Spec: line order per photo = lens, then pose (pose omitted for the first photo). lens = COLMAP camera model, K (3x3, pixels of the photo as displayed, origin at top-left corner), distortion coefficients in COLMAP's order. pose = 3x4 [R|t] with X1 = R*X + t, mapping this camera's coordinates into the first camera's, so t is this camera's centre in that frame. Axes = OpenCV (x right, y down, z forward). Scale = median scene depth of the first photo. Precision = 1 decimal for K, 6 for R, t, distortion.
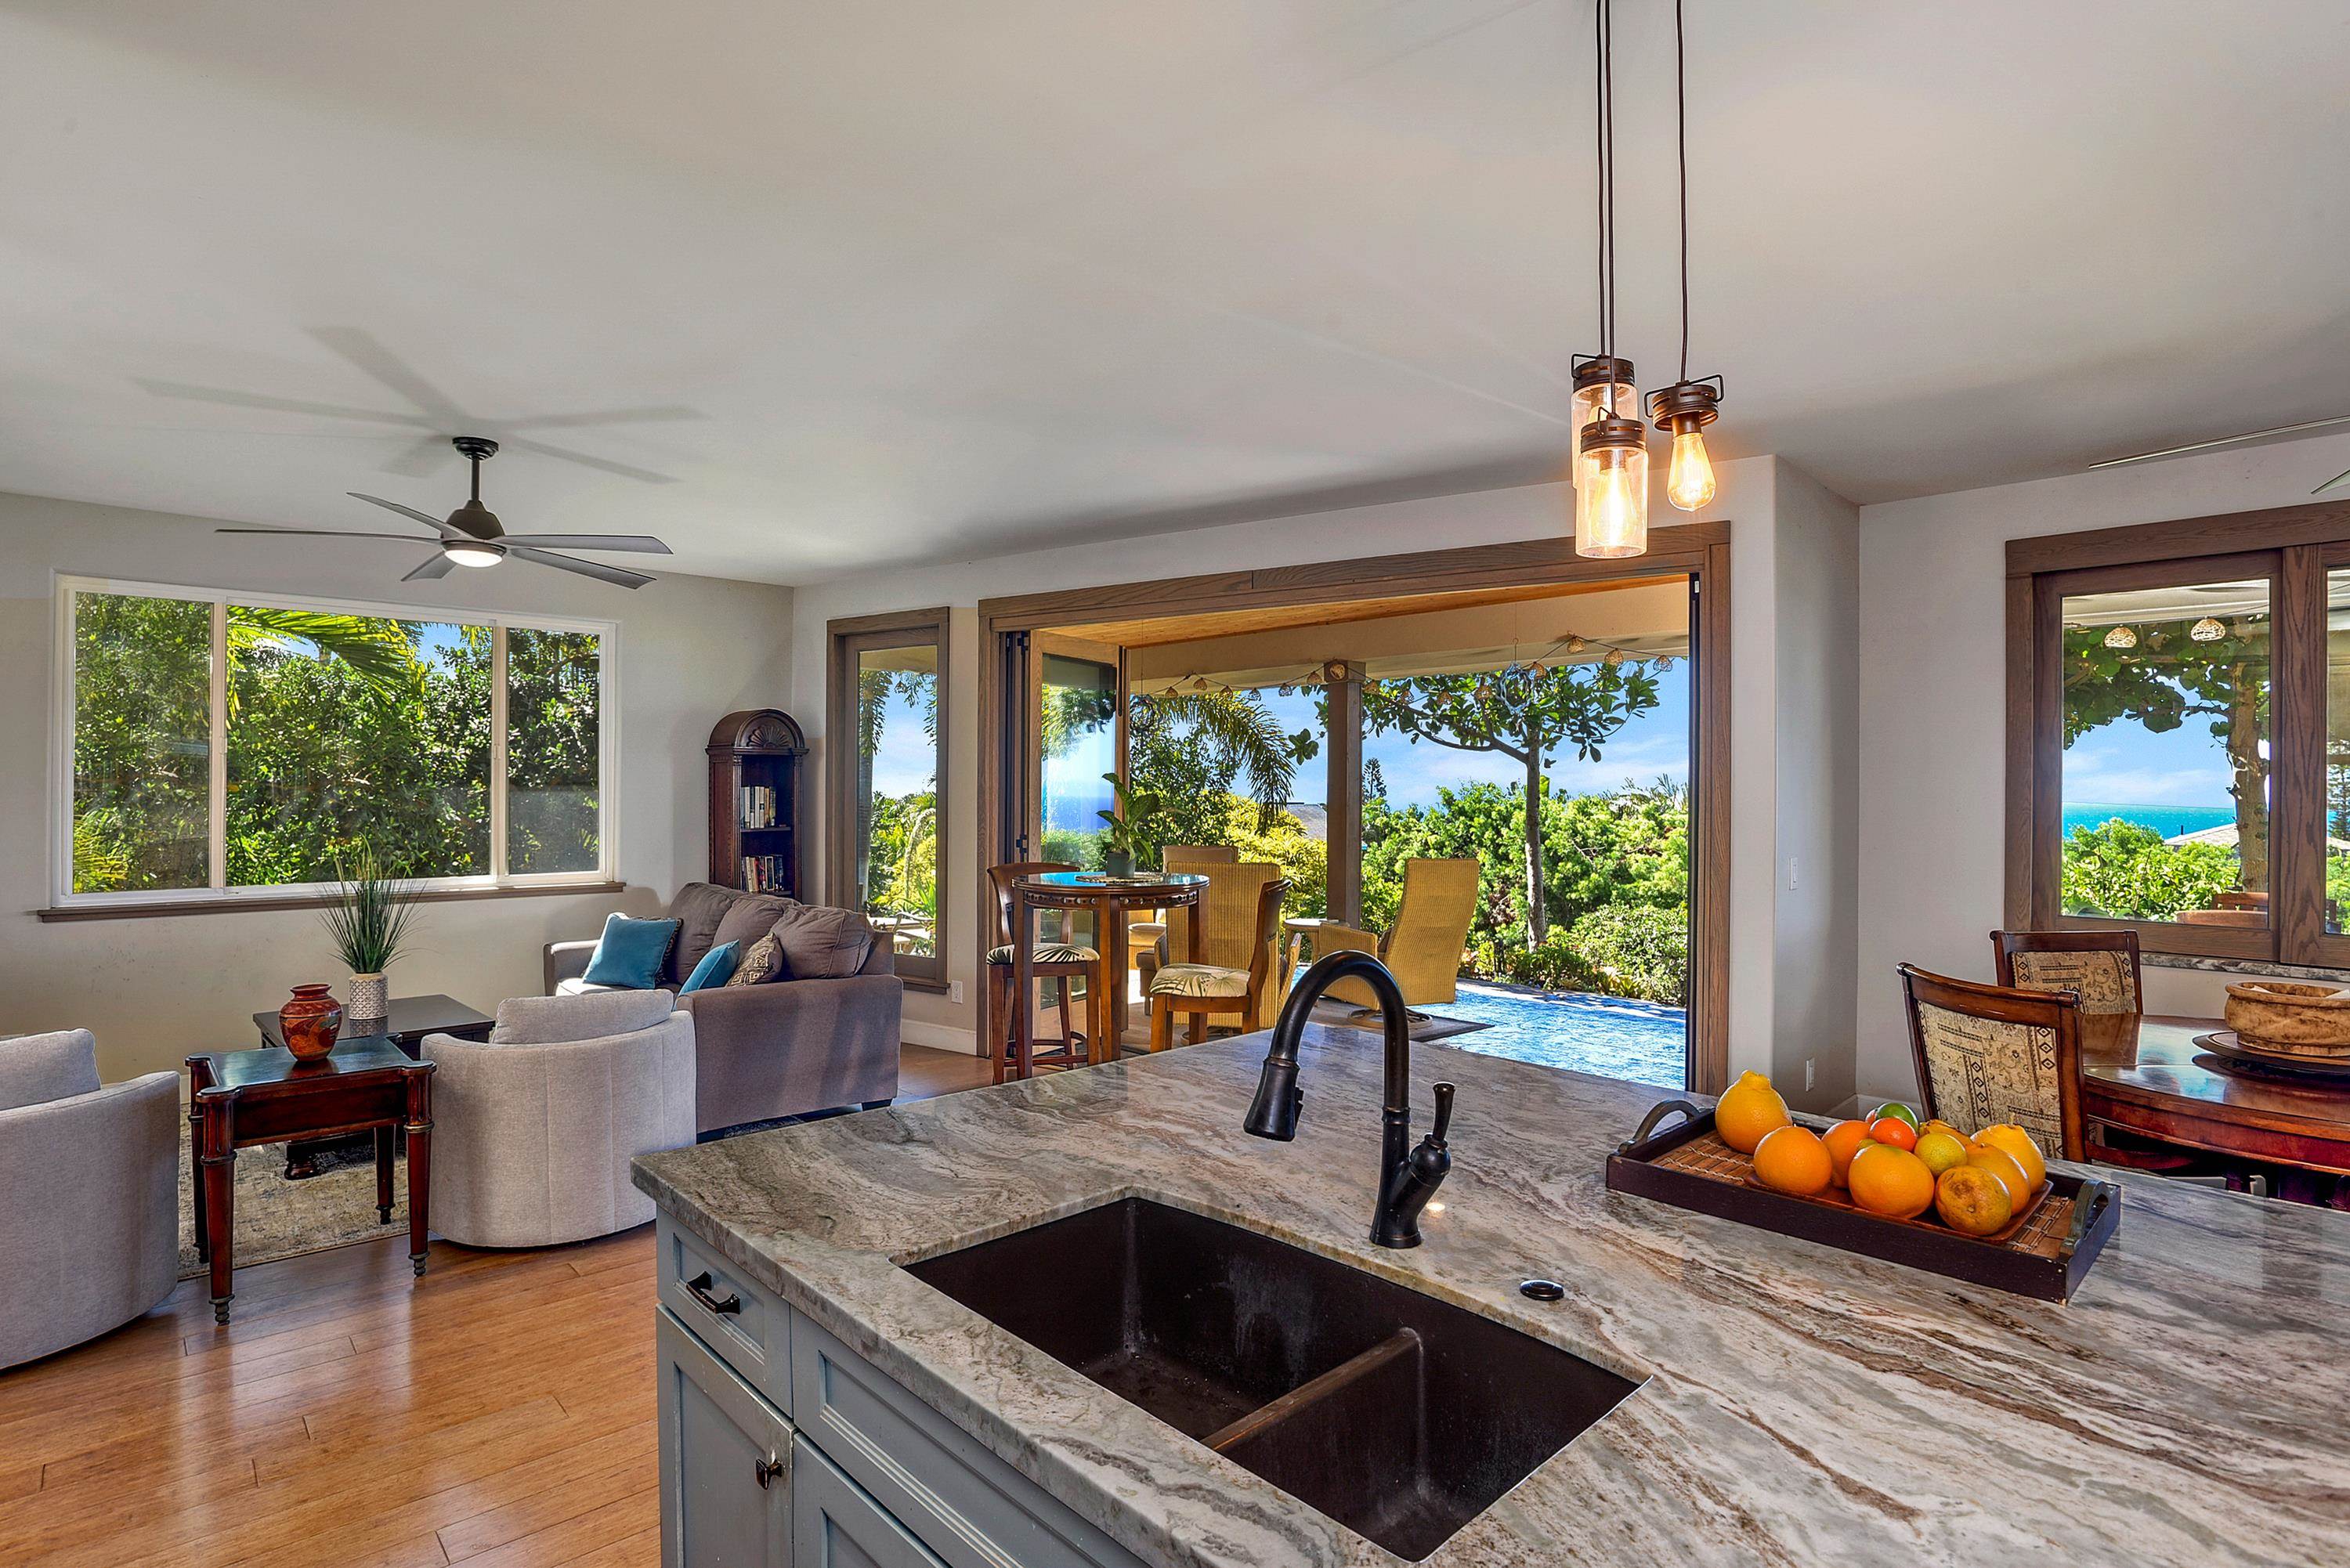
lens RADIAL K [[1171.8, 0, 1175.0], [0, 1171.8, 784.0], [0, 0, 1]] dist [-0.073386, 0.019678]
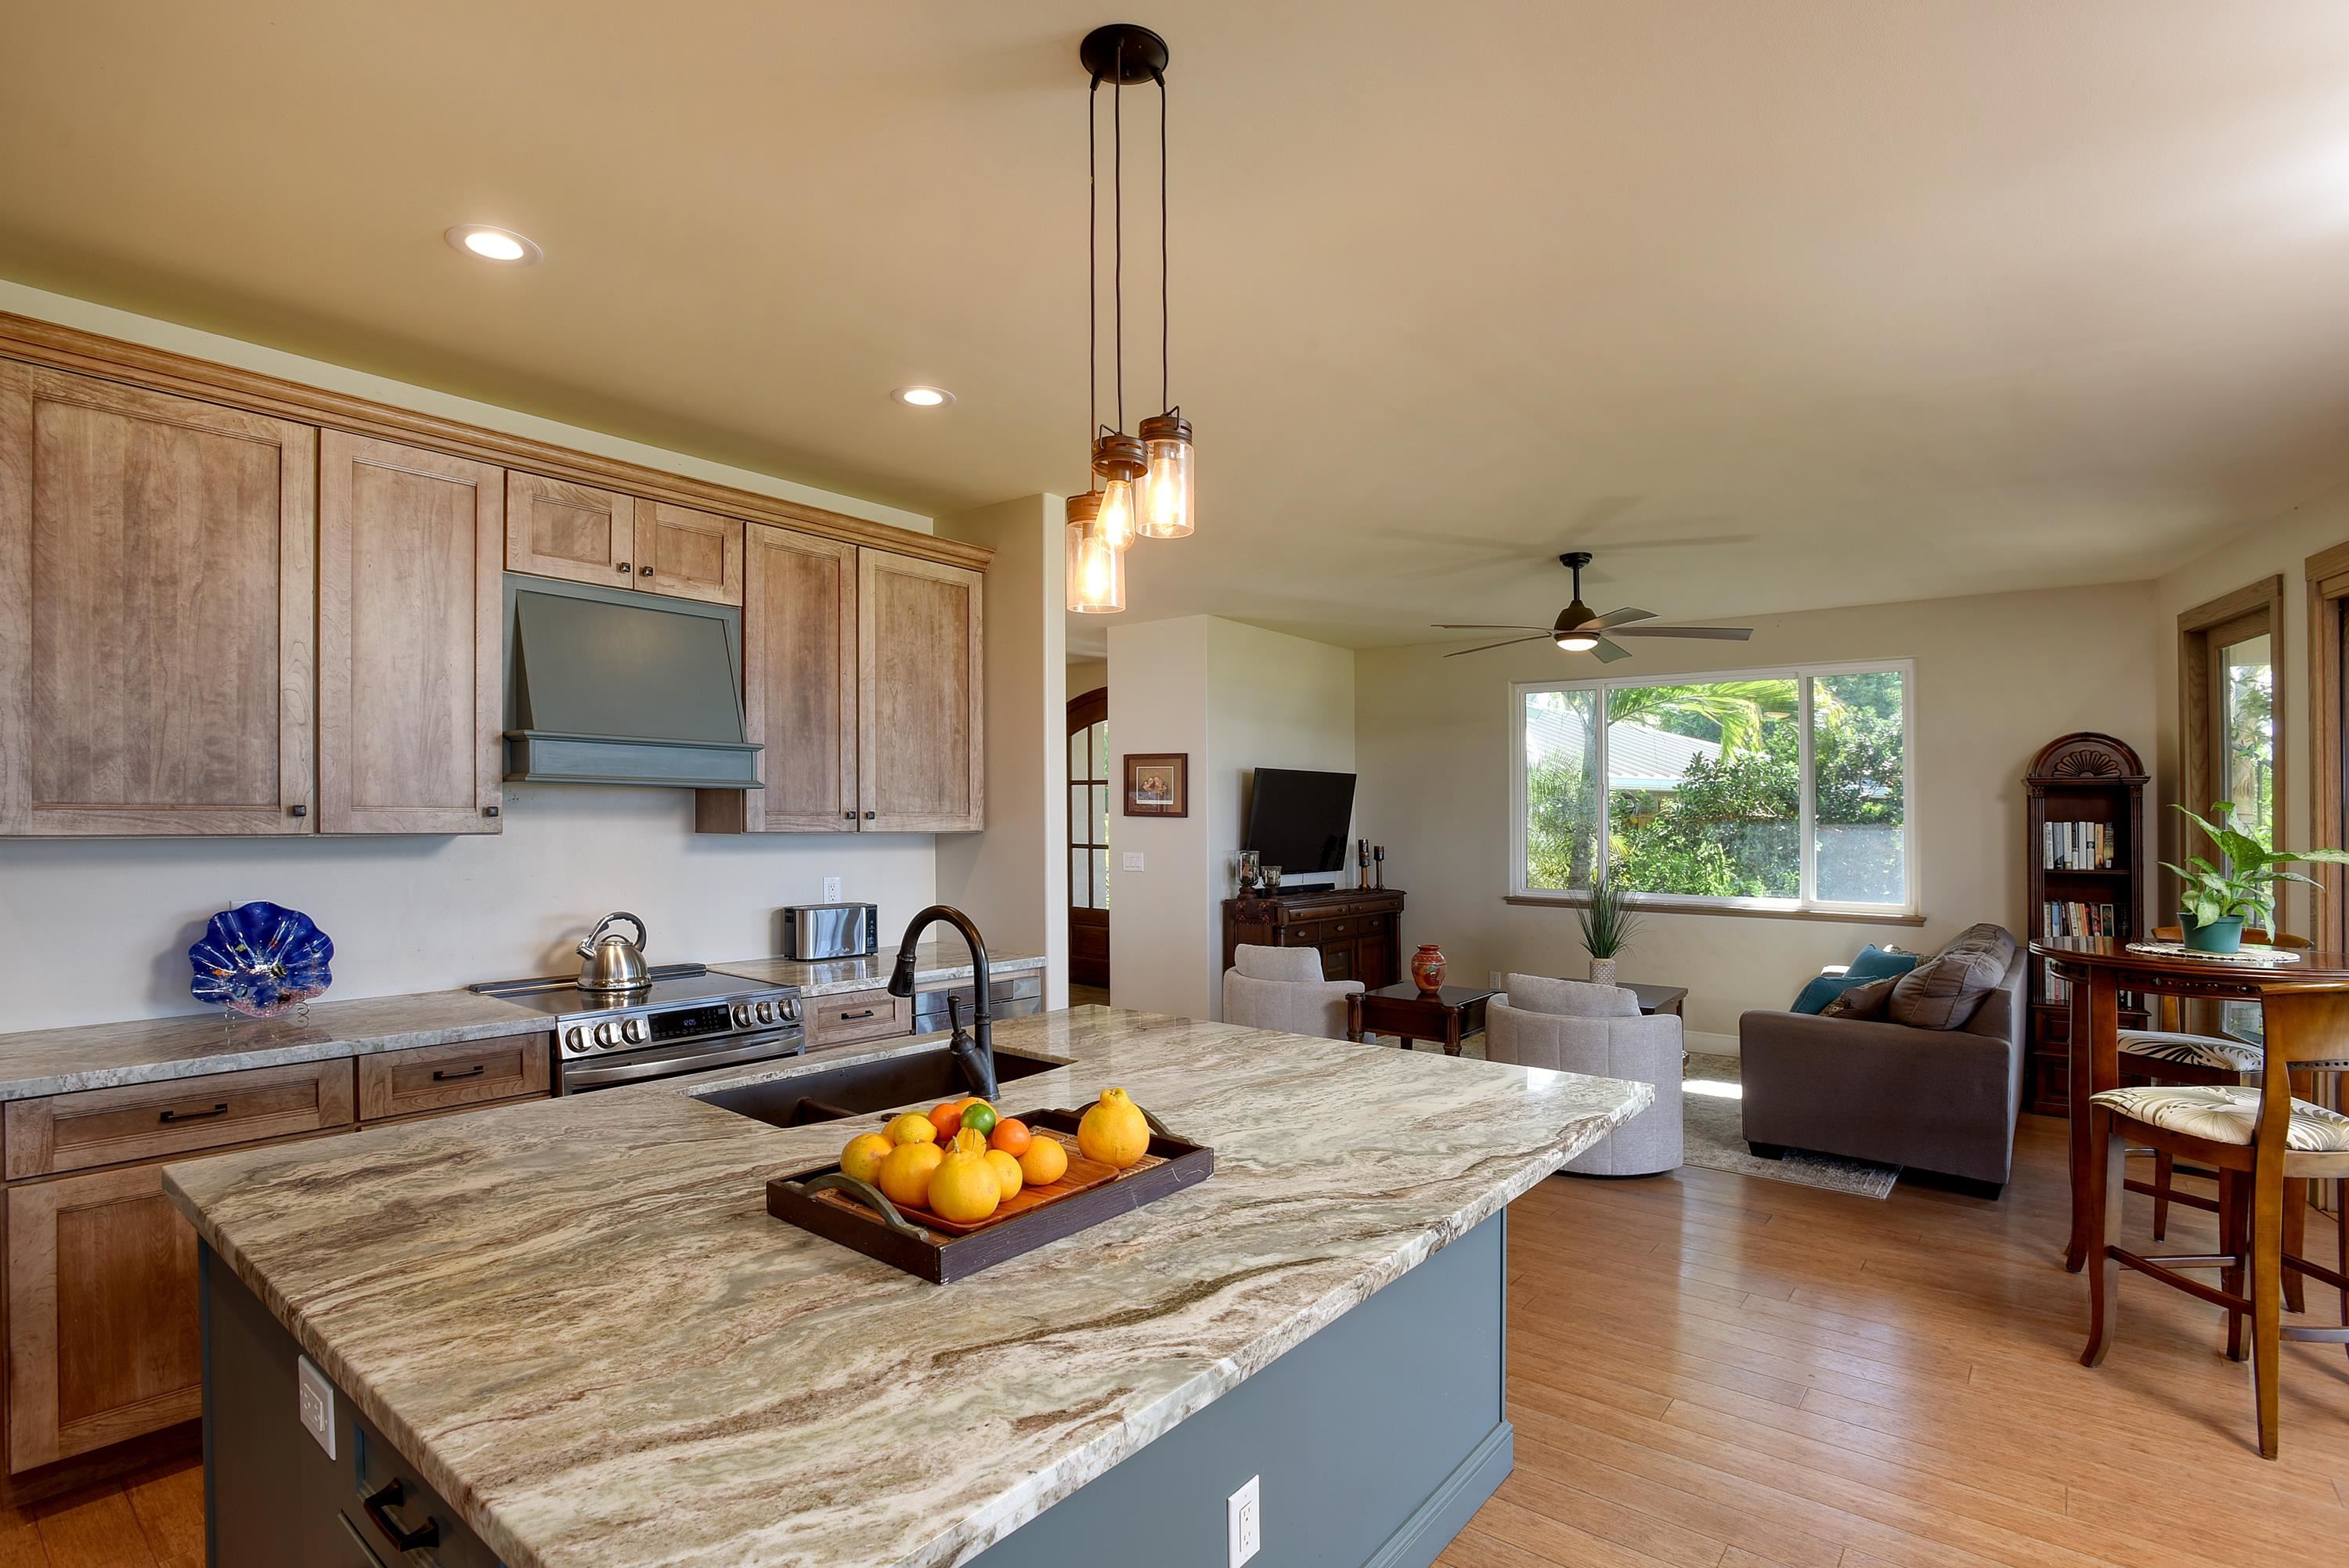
lens RADIAL K [[1171.2, 0, 1174.5], [0, 1171.2, 784.0], [0, 0, 1]] dist [-0.073386, 0.019678]
pose [[0.138194, -0.029900, -0.989954, 0.588757], [-0.004890, 0.999511, -0.030871, 0.004768], [0.990393, 0.009107, 0.137980, 0.339298]]
